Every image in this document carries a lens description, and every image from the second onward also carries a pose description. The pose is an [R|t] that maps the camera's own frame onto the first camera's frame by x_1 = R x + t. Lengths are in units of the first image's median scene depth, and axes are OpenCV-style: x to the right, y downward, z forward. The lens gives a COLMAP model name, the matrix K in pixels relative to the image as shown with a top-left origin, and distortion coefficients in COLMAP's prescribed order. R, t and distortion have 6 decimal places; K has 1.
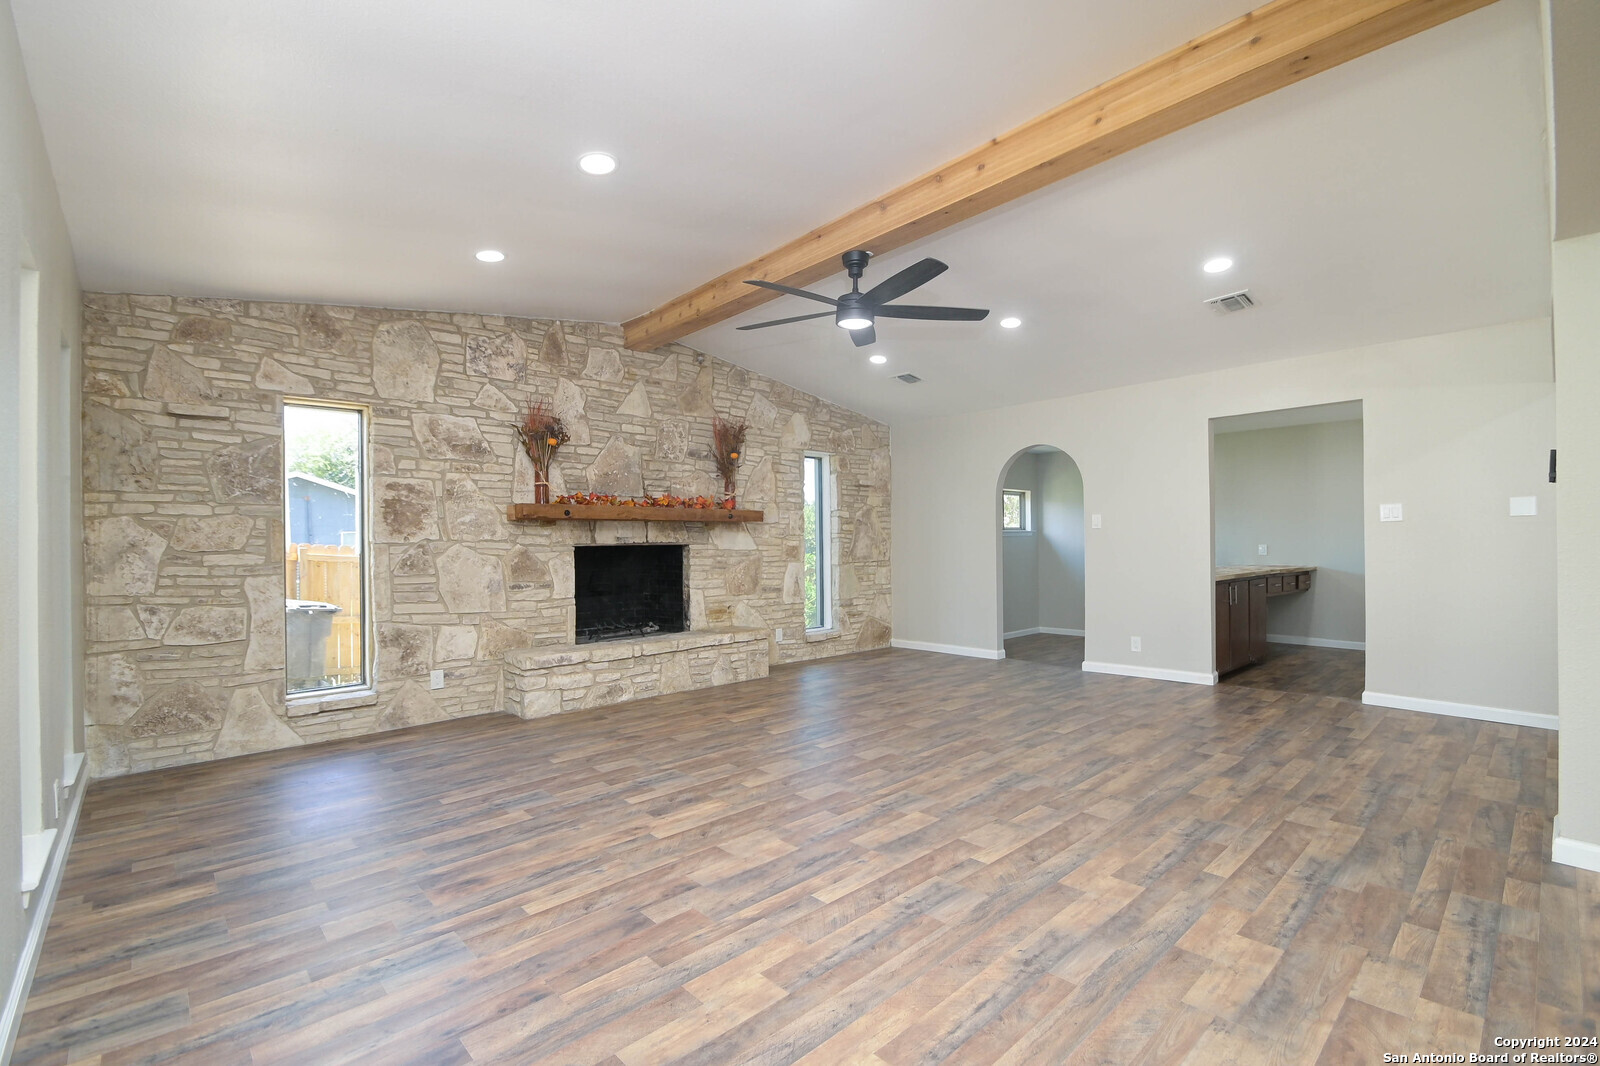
lens RADIAL K [[704.5, 0, 797.9], [0, 704.5, 535.4], [0, 0, 1]] dist [0.004051, -0.008788]
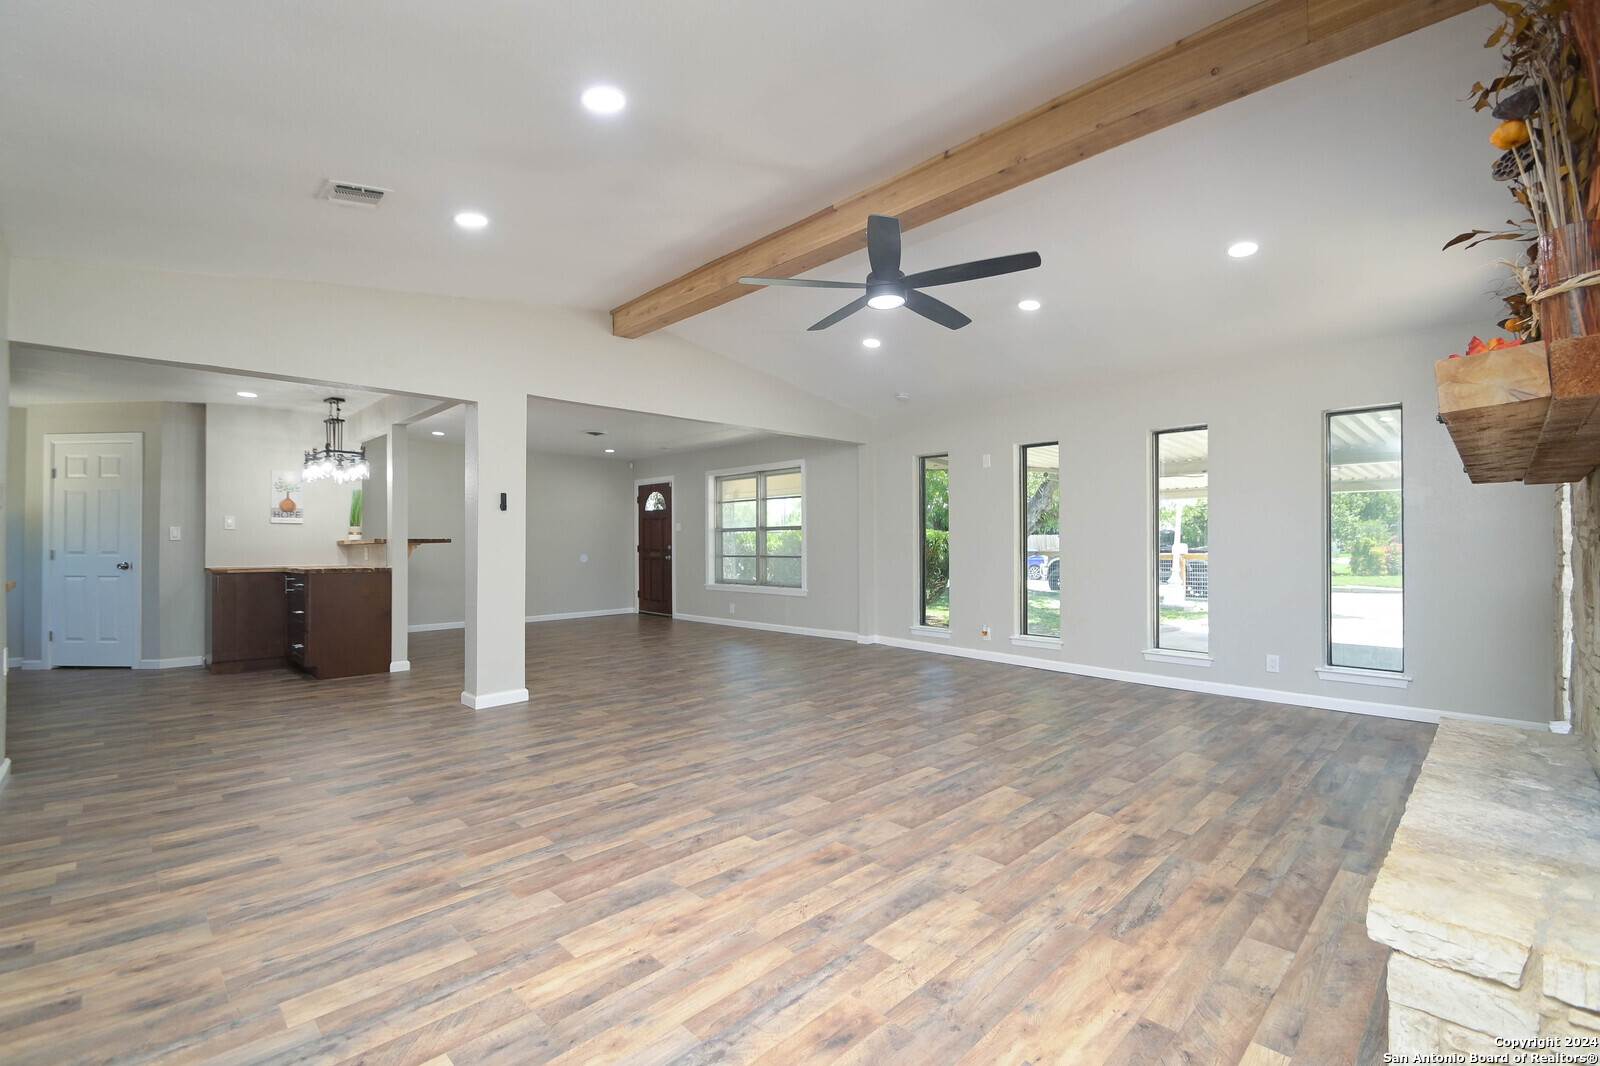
lens RADIAL K [[704.5, 0, 793.4], [0, 704.5, 535.8], [0, 0, 1]] dist [0.004051, -0.008788]
pose [[-0.999433, 0.009060, -0.032426, 0.190668], [0.009854, 0.999653, -0.024429, 0.025172], [0.032194, -0.024735, -0.999176, 1.548711]]
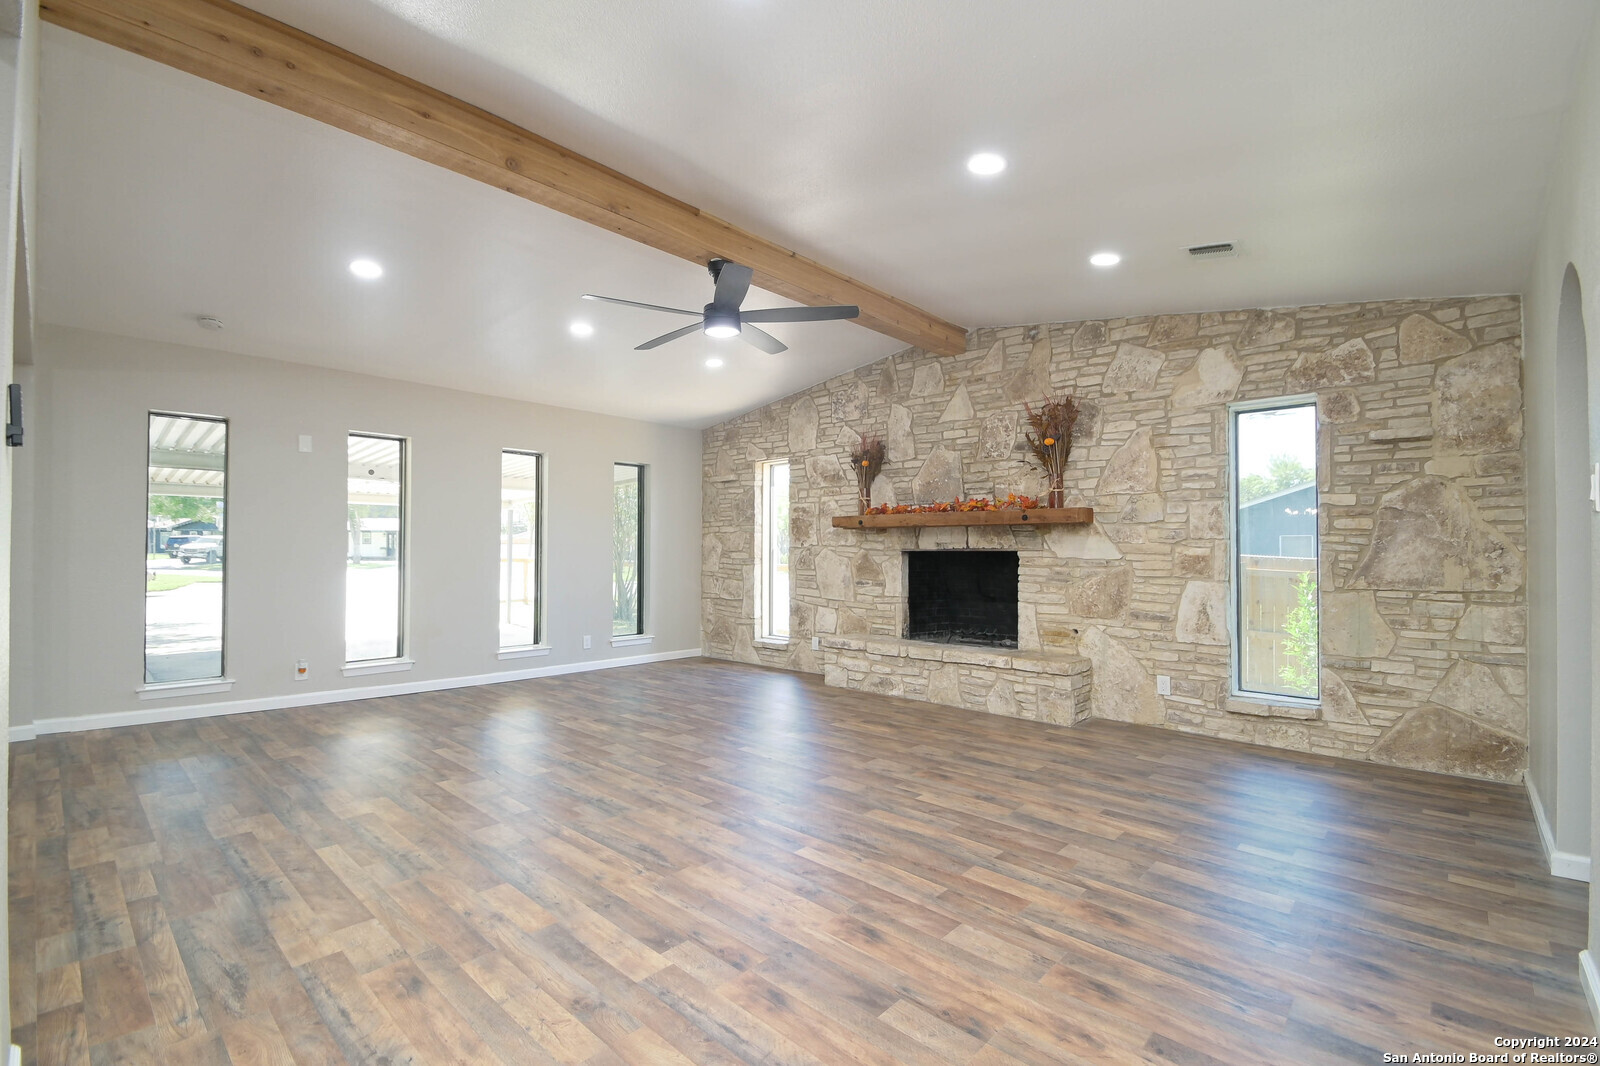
lens RADIAL K [[704.5, 0, 792.1], [0, 704.5, 540.1], [0, 0, 1]] dist [0.004051, -0.008788]
pose [[0.077544, -0.003755, -0.996982, 0.878057], [0.006498, 0.999974, -0.003261, 0.000336], [0.996968, -0.006226, 0.077566, 0.821917]]
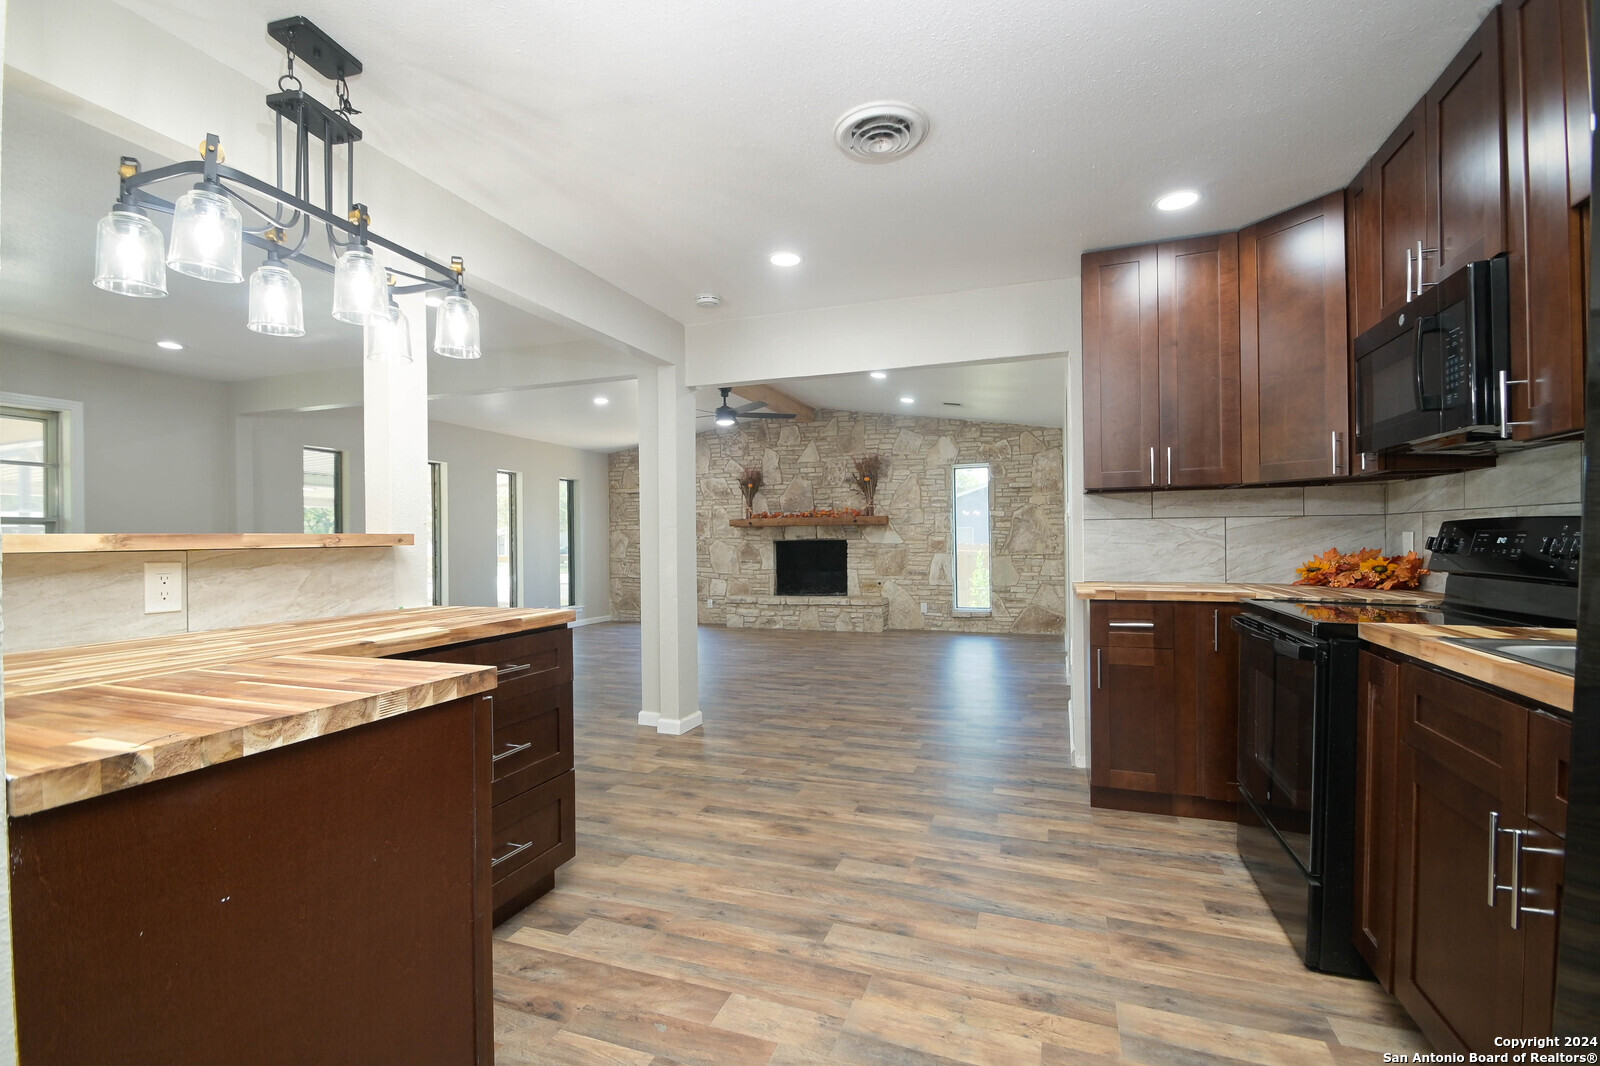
lens RADIAL K [[704.5, 0, 793.1], [0, 704.5, 538.8], [0, 0, 1]] dist [0.004051, -0.008788]
pose [[0.457296, 0.001675, -0.889313, 1.455687], [0.015981, 0.999821, 0.010101, -0.008451], [0.889171, -0.018832, 0.457188, 0.246031]]
